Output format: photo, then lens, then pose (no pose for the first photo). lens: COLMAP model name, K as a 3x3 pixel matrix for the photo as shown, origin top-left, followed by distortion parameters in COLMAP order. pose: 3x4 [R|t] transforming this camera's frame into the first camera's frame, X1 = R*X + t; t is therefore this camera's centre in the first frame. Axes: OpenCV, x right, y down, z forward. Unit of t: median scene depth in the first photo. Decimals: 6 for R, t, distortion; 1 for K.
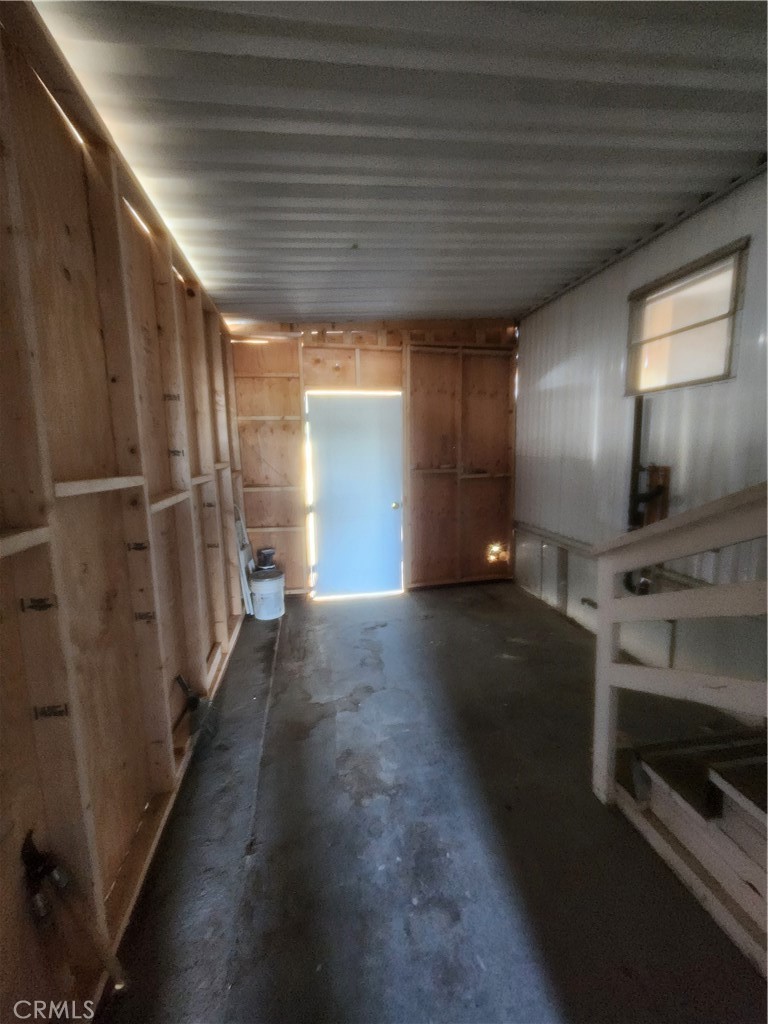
lens RADIAL K [[427.3, 0, 384.0], [0, 427.3, 512.0], [0, 0, 1]] dist [0.002375, 0.000122]
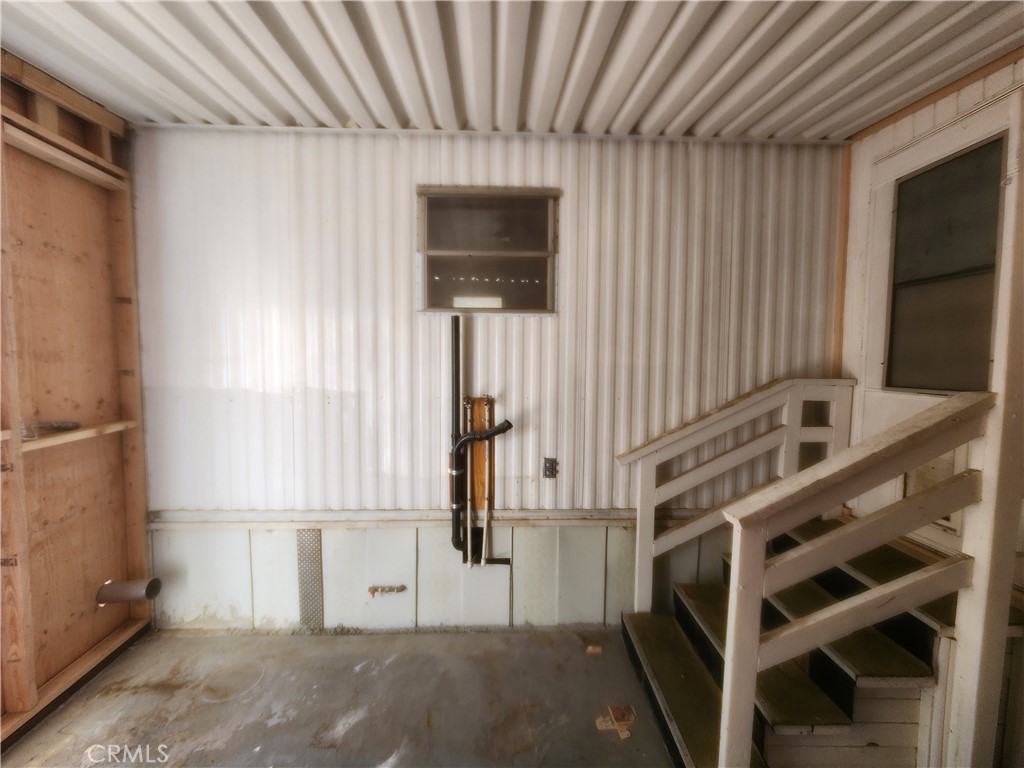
lens RADIAL K [[427.3, 0, 512.0], [0, 427.3, 384.0], [0, 0, 1]] dist [0.002375, 0.000122]
pose [[0.144728, -0.044473, 0.988472, -0.161030], [0.133111, 0.990784, 0.025087, -0.105236], [-0.980477, 0.127946, 0.149314, 0.573607]]
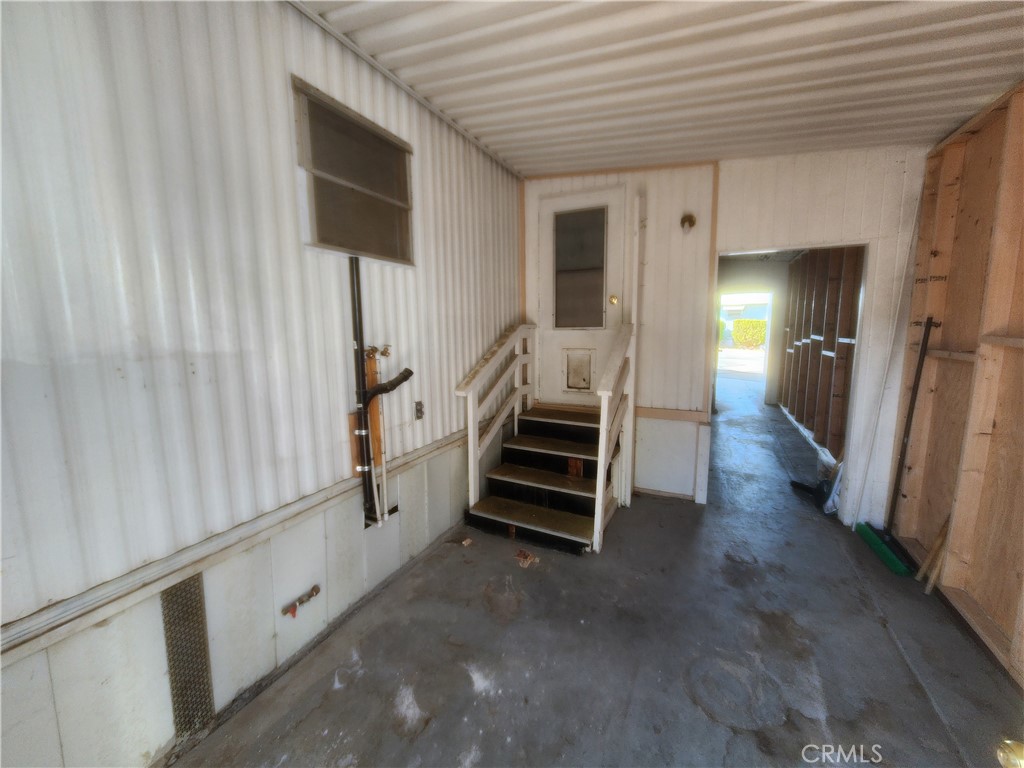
lens RADIAL K [[410.0, 0, 512.0], [0, 410.0, 384.0], [0, 0, 1]] dist [-0.000929, -0.000030]
pose [[-0.803957, -0.061142, 0.591536, -0.040040], [0.109170, 0.962623, 0.247870, -0.149505], [-0.584581, 0.263855, -0.767233, 1.056657]]
